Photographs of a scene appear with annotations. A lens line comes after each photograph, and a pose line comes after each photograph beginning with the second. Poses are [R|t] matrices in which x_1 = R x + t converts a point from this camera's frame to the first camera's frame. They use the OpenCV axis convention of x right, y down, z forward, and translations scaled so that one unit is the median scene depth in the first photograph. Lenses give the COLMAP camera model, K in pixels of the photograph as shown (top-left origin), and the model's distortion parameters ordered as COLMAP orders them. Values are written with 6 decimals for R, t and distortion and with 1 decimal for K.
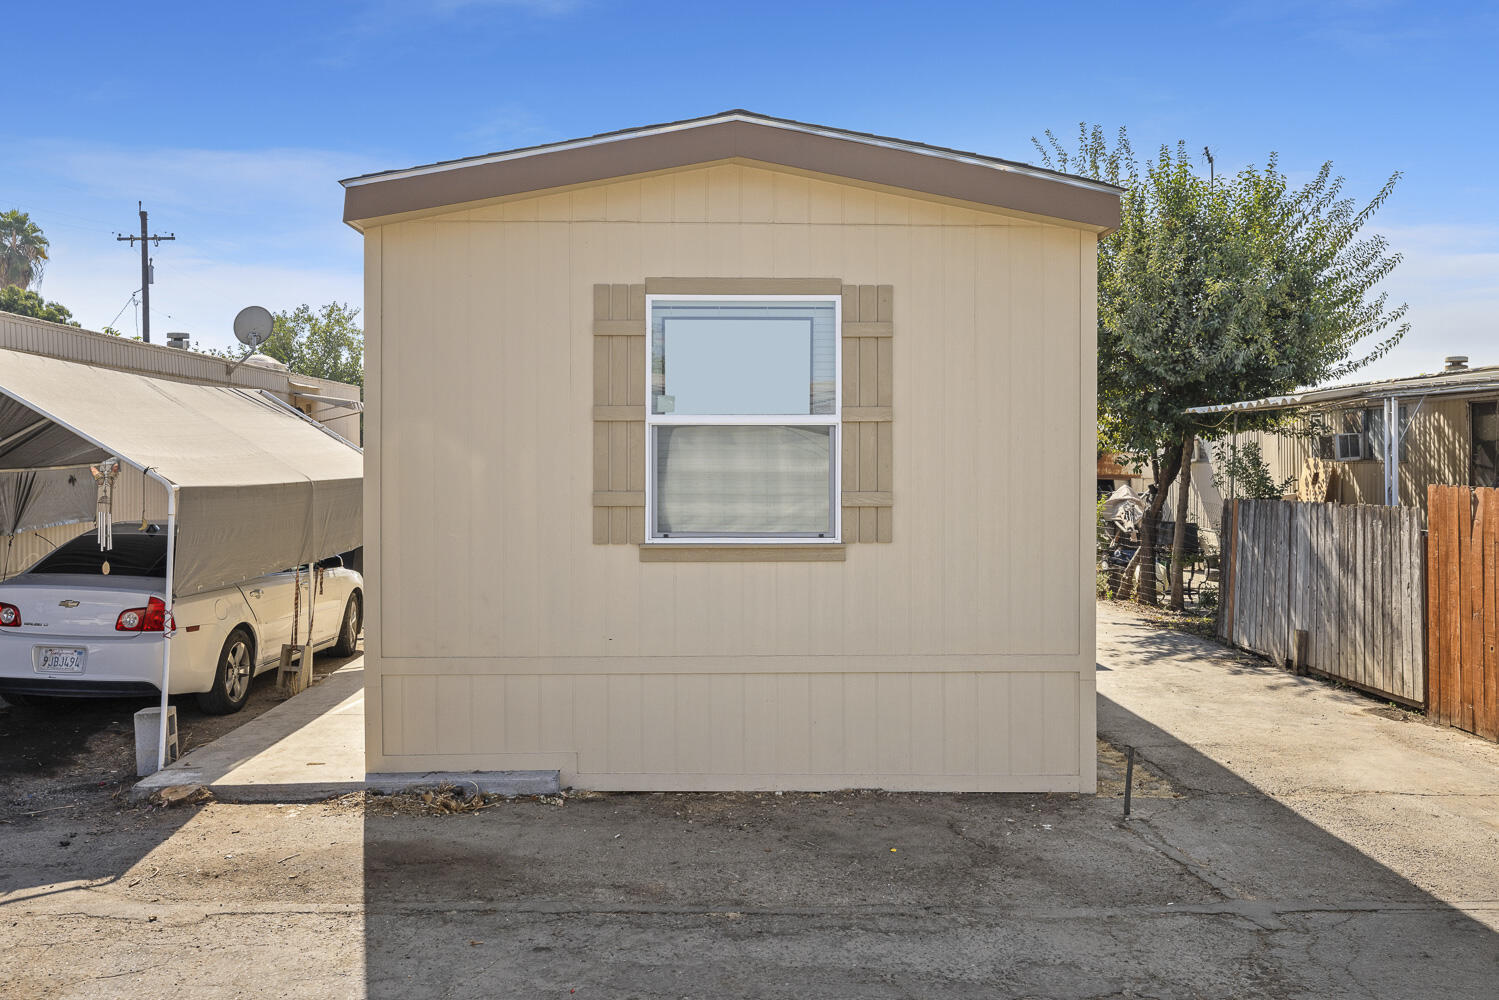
lens RADIAL K [[1295.2, 0, 750.5], [0, 1295.2, 484.6], [0, 0, 1]] dist [0.003578, 0.008093]
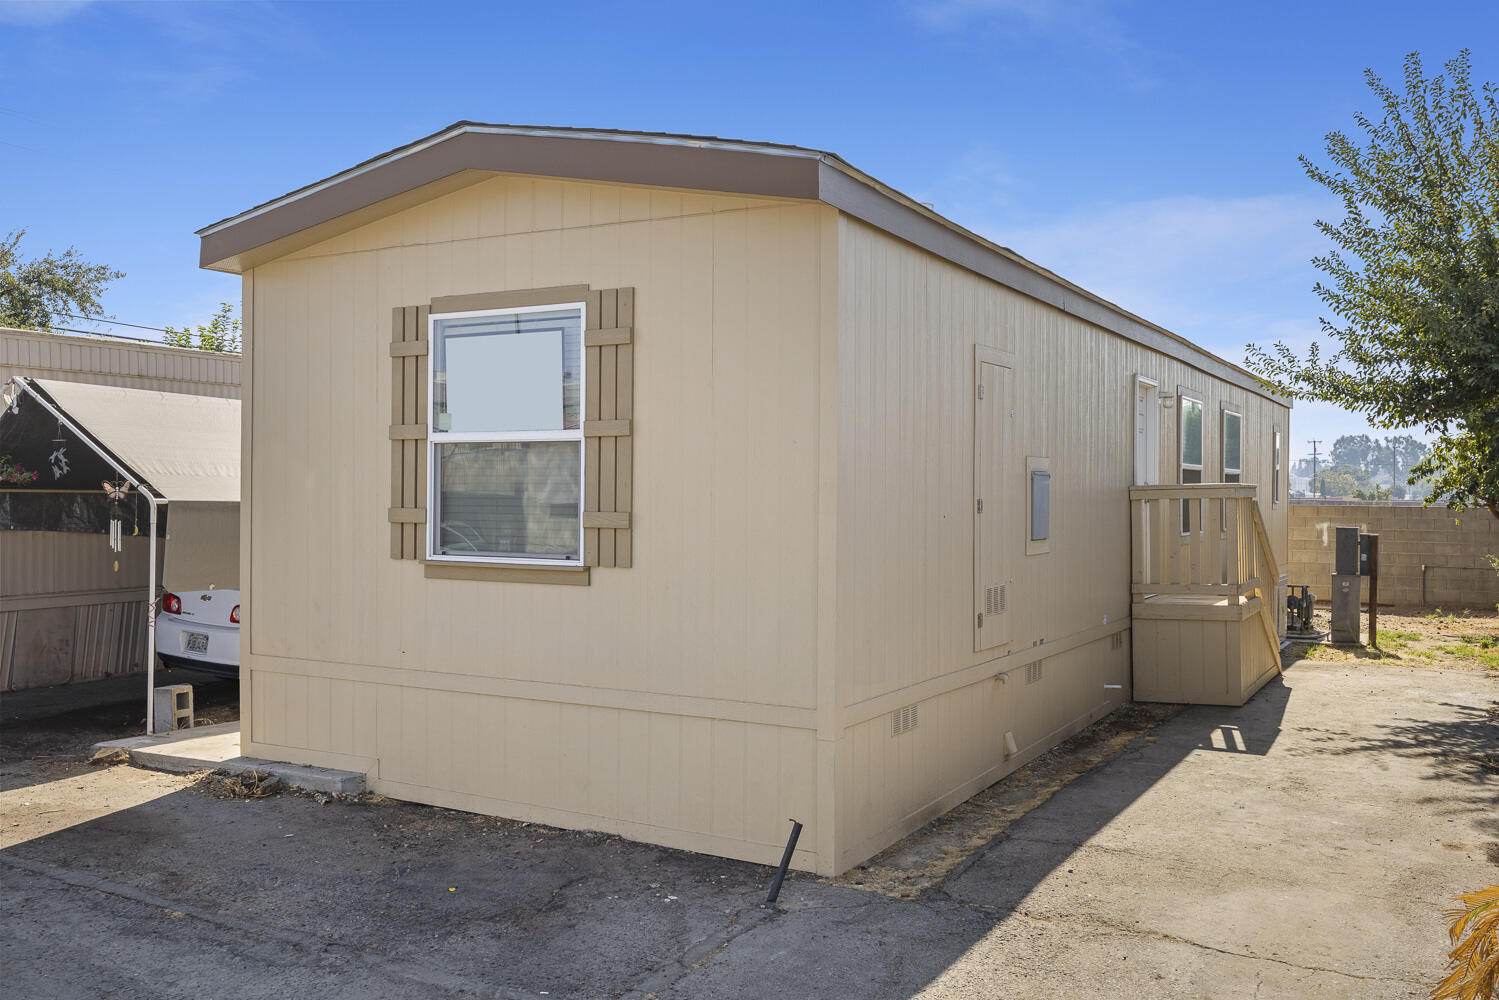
lens RADIAL K [[1323.3, 0, 748.2], [0, 1323.3, 506.2], [0, 0, 1]] dist [0.012930, -0.000606]
pose [[0.852716, 0.012024, -0.522237, 0.672488], [-0.018568, 0.999801, -0.007297, 0.006467], [0.522046, 0.015919, 0.852769, 0.246611]]
